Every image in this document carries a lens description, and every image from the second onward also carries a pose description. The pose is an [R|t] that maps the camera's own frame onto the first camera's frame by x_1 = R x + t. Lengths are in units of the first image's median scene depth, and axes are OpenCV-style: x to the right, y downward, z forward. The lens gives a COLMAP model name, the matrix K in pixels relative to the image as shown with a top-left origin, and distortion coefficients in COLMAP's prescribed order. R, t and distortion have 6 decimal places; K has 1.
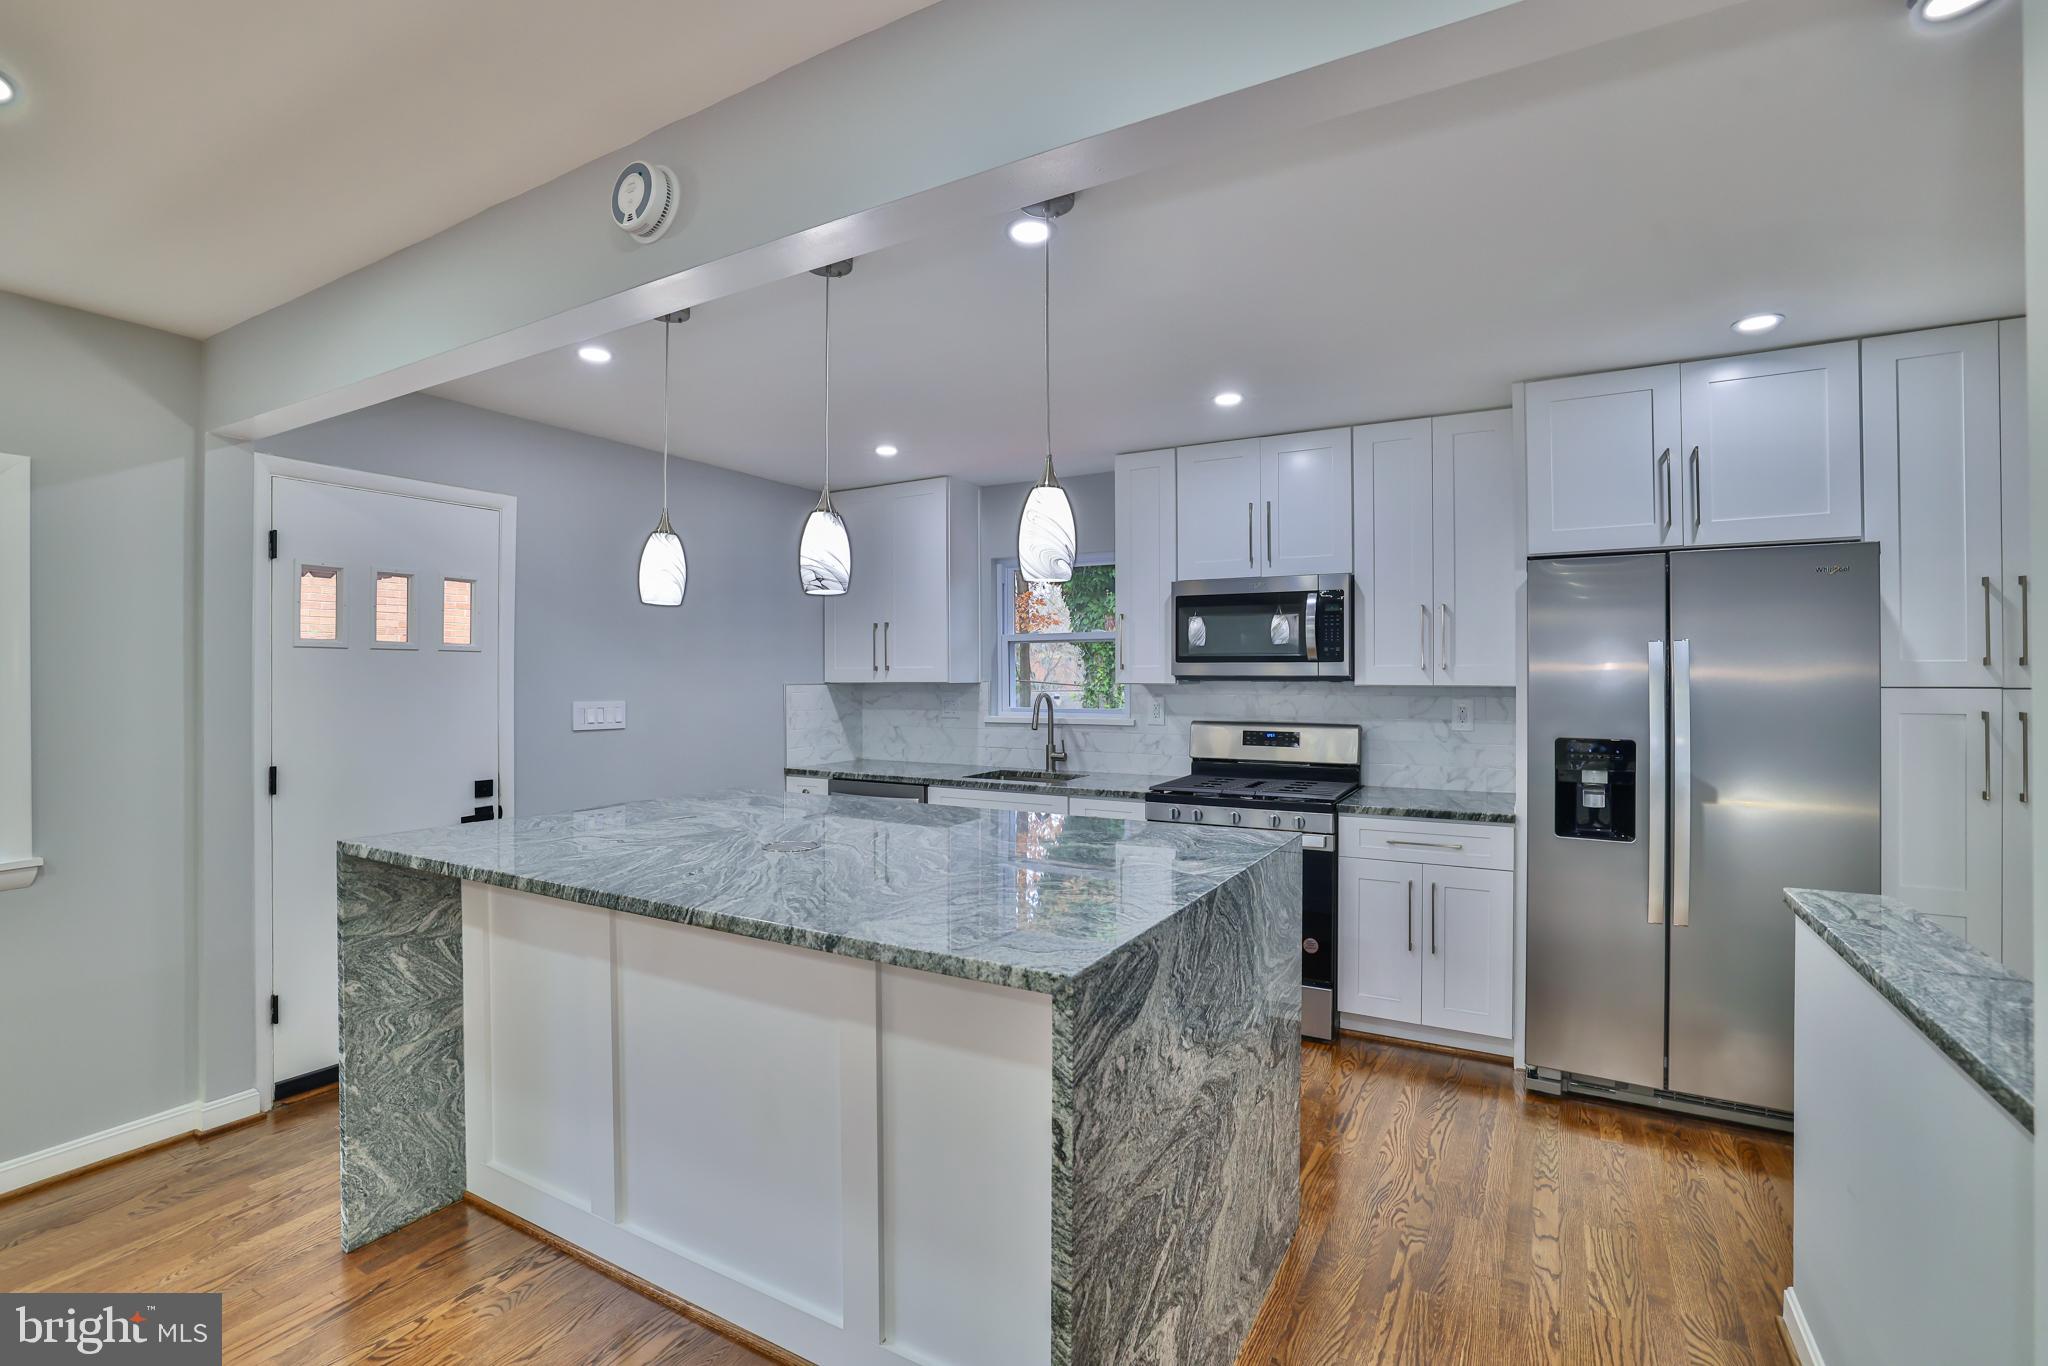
lens RADIAL K [[936.3, 0, 1016.7], [0, 936.3, 673.9], [0, 0, 1]] dist [-0.032139, 0.006550]
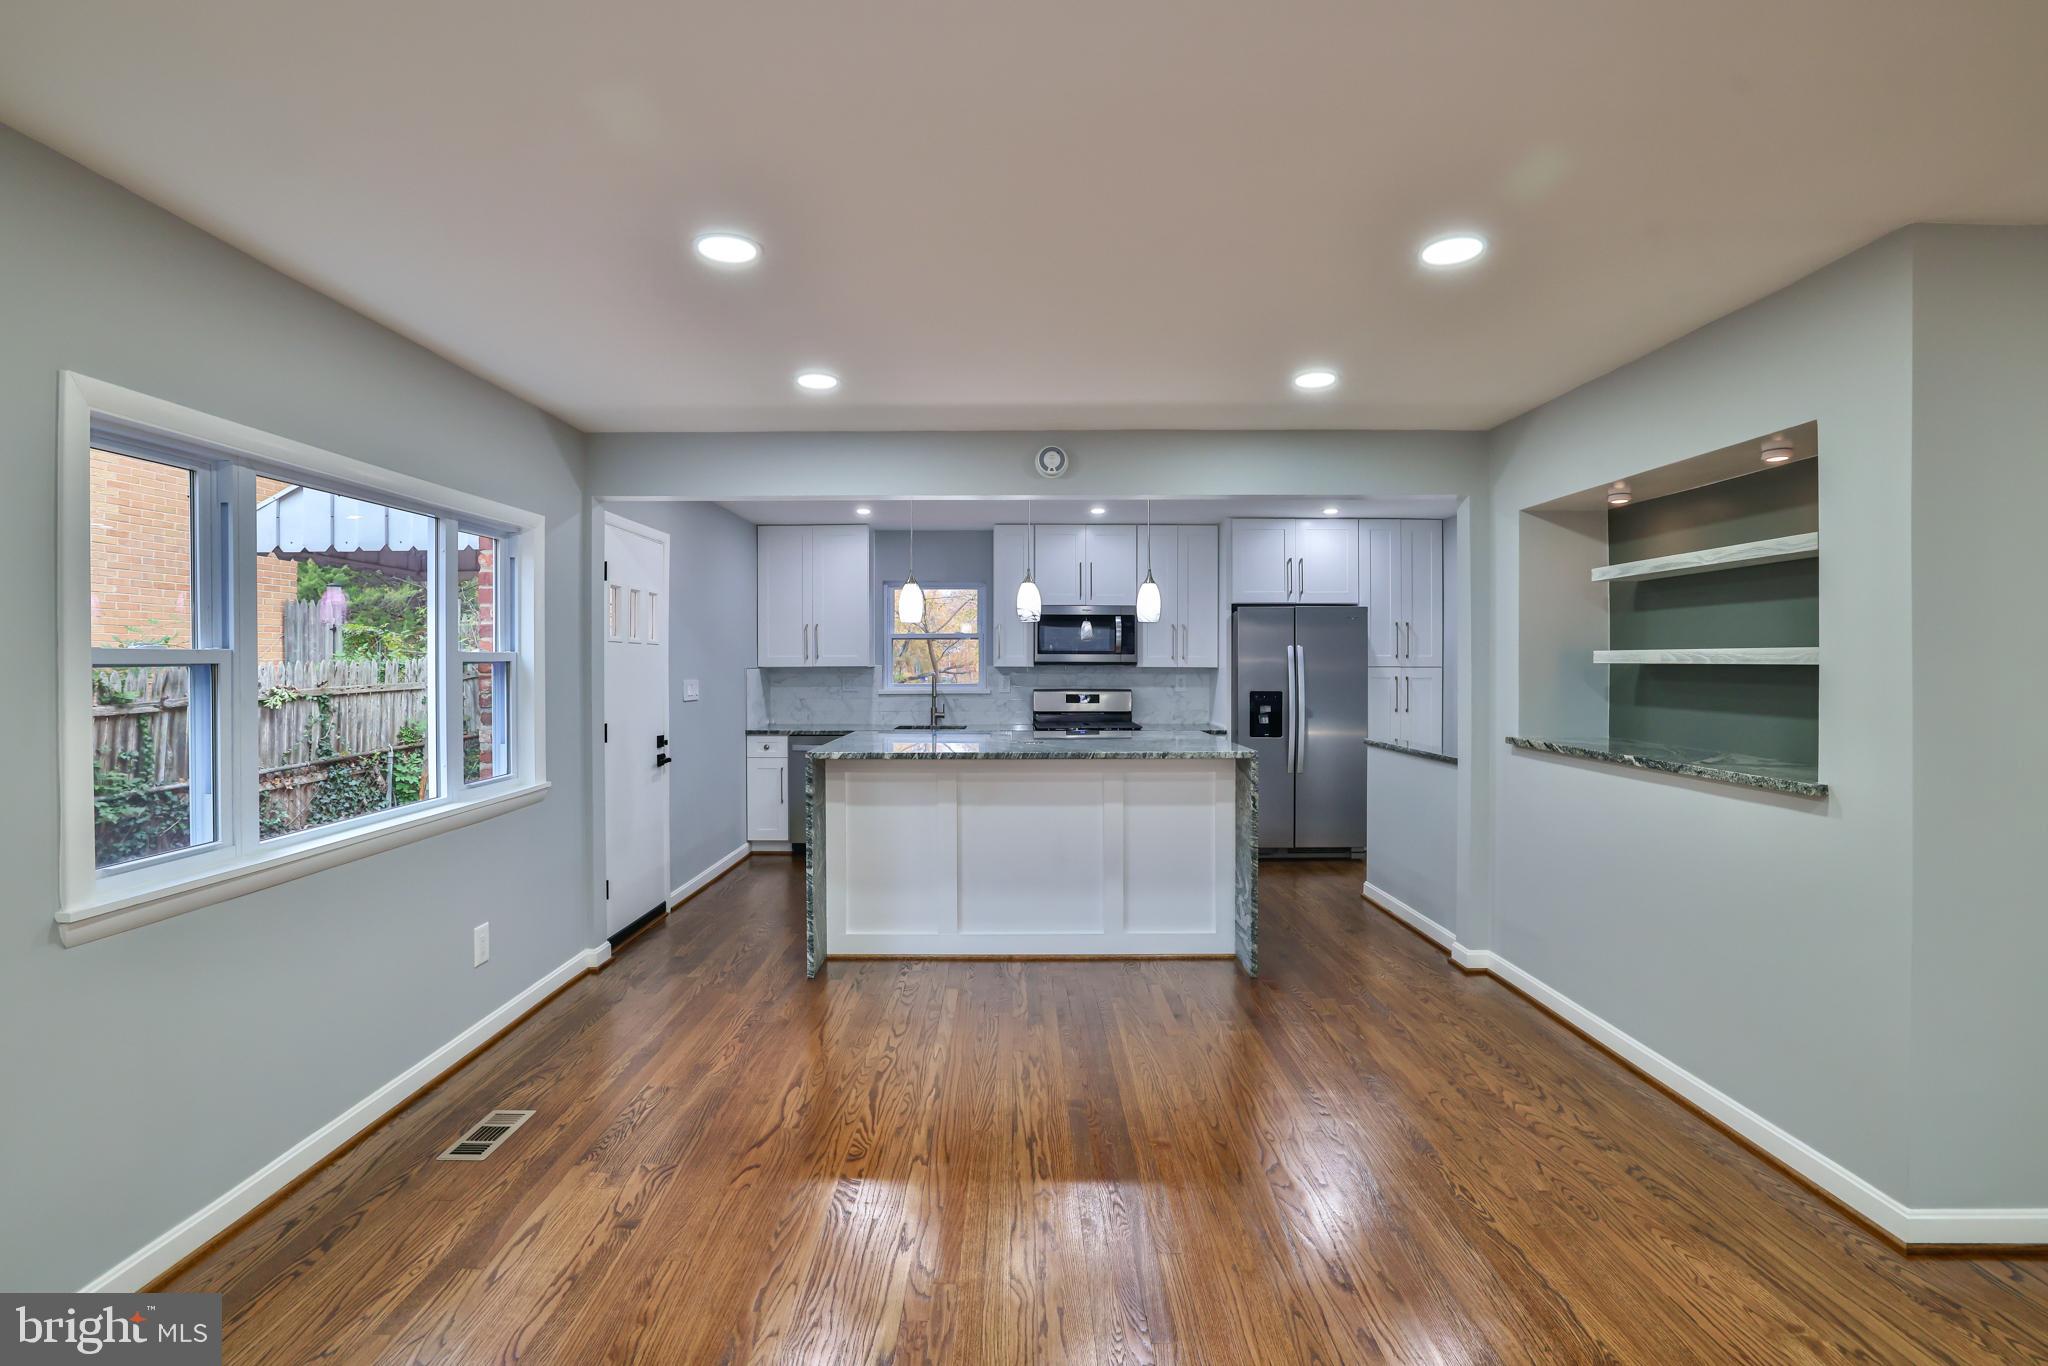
lens RADIAL K [[936.3, 0, 1022.6], [0, 936.3, 673.9], [0, 0, 1]] dist [-0.032139, 0.006550]
pose [[0.863944, -0.006096, 0.503550, -0.967299], [-0.001293, 0.999897, 0.014323, -0.000456], [-0.503585, -0.013025, 0.863847, -0.600498]]
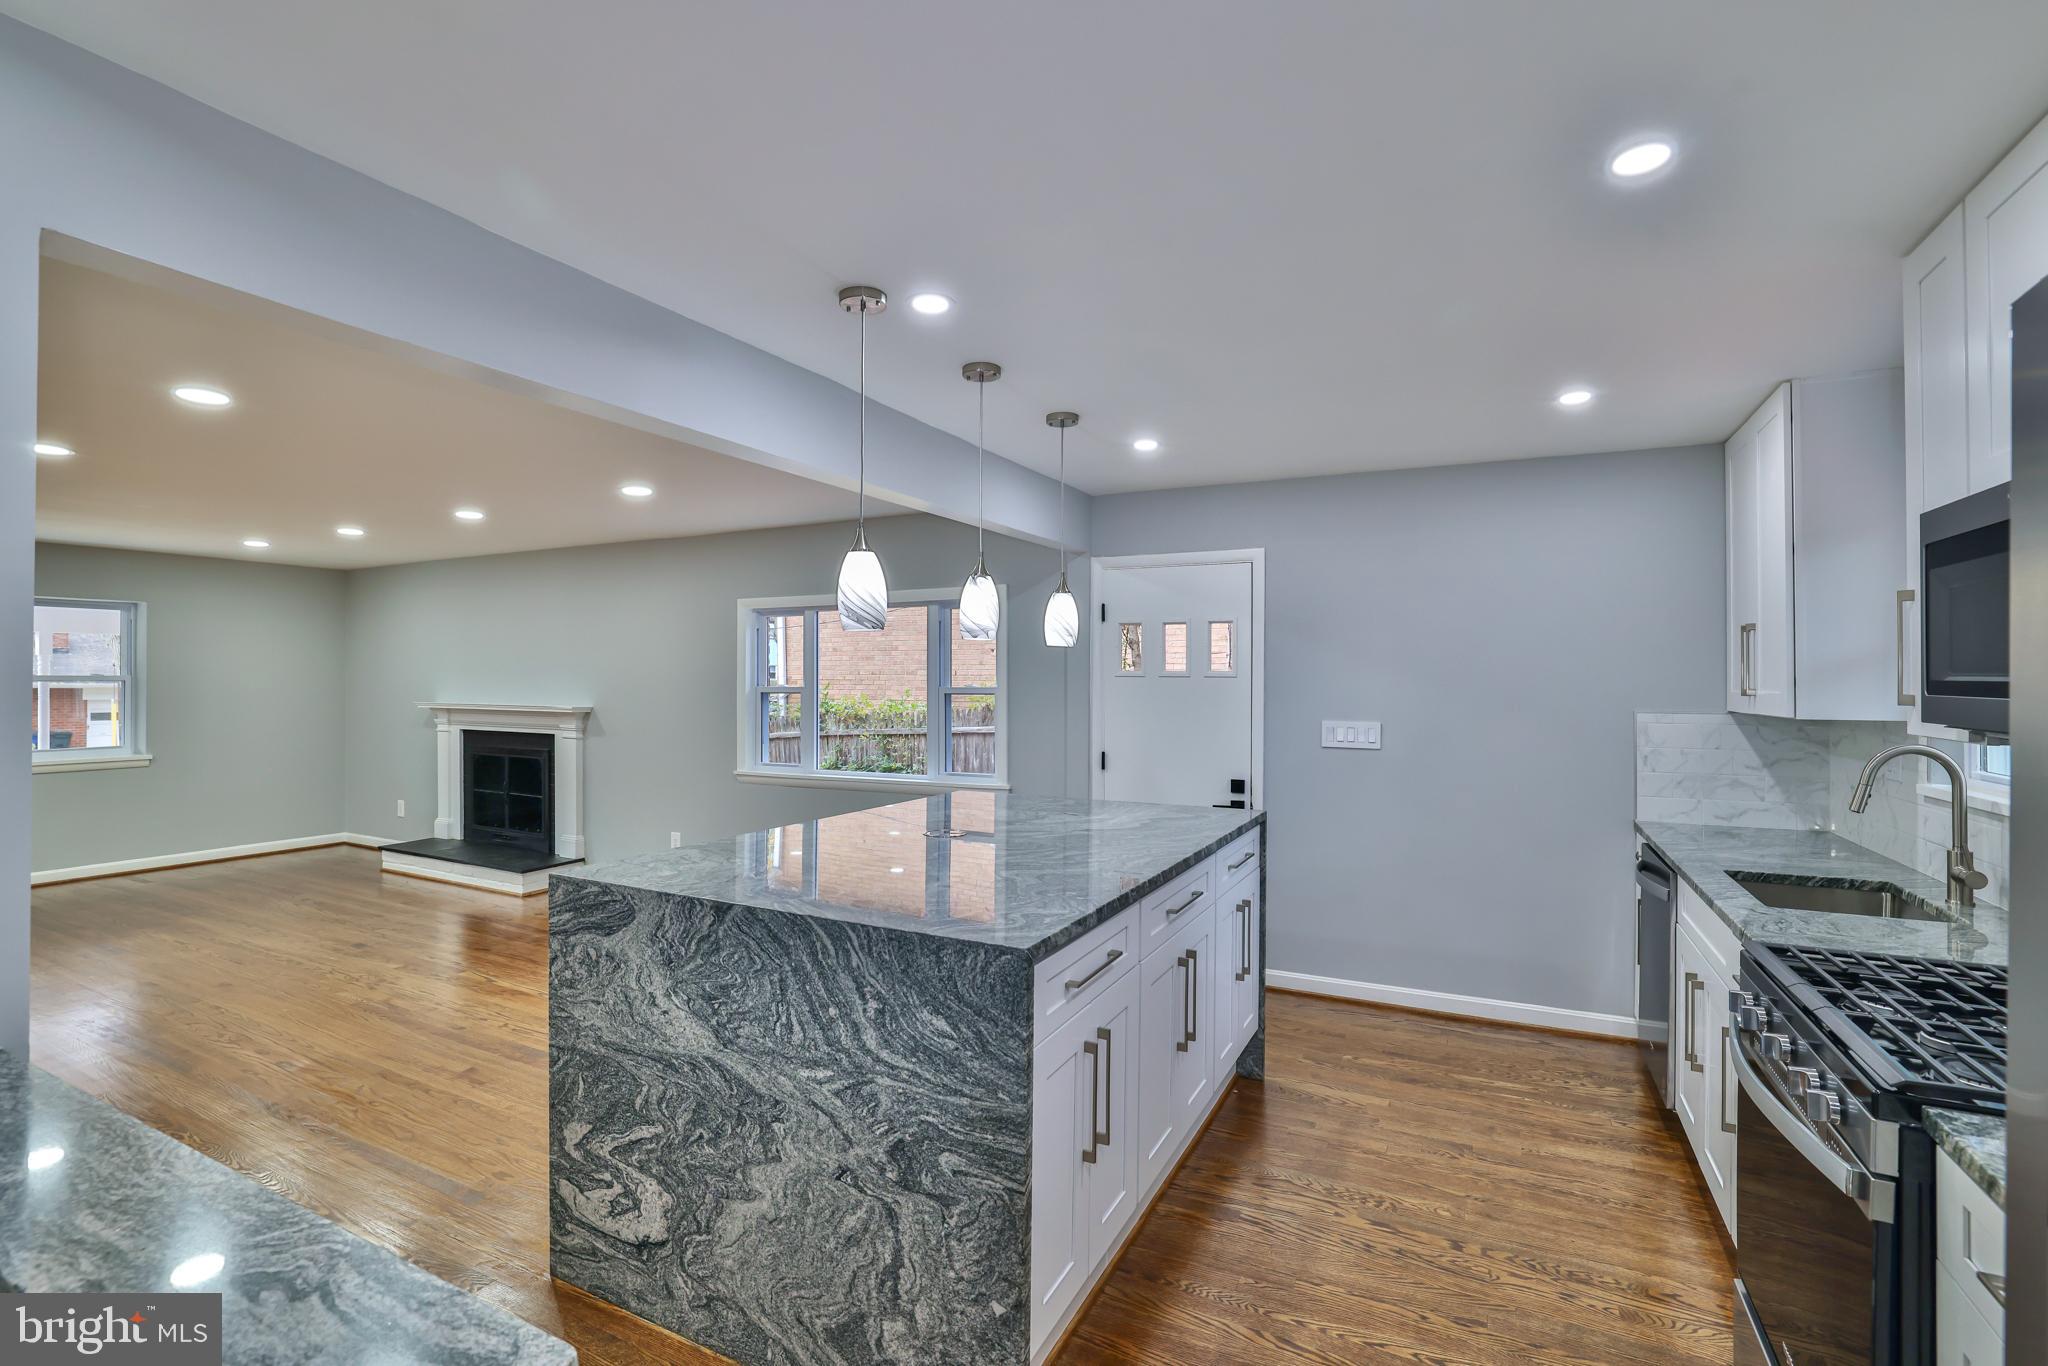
lens RADIAL K [[936.3, 0, 1016.9], [0, 936.3, 667.2], [0, 0, 1]] dist [-0.032139, 0.006550]
pose [[0.046633, -0.010587, -0.998856, 0.808872], [-0.000352, 0.999944, -0.010615, -0.028453], [0.998912, 0.000847, 0.046626, 0.762537]]
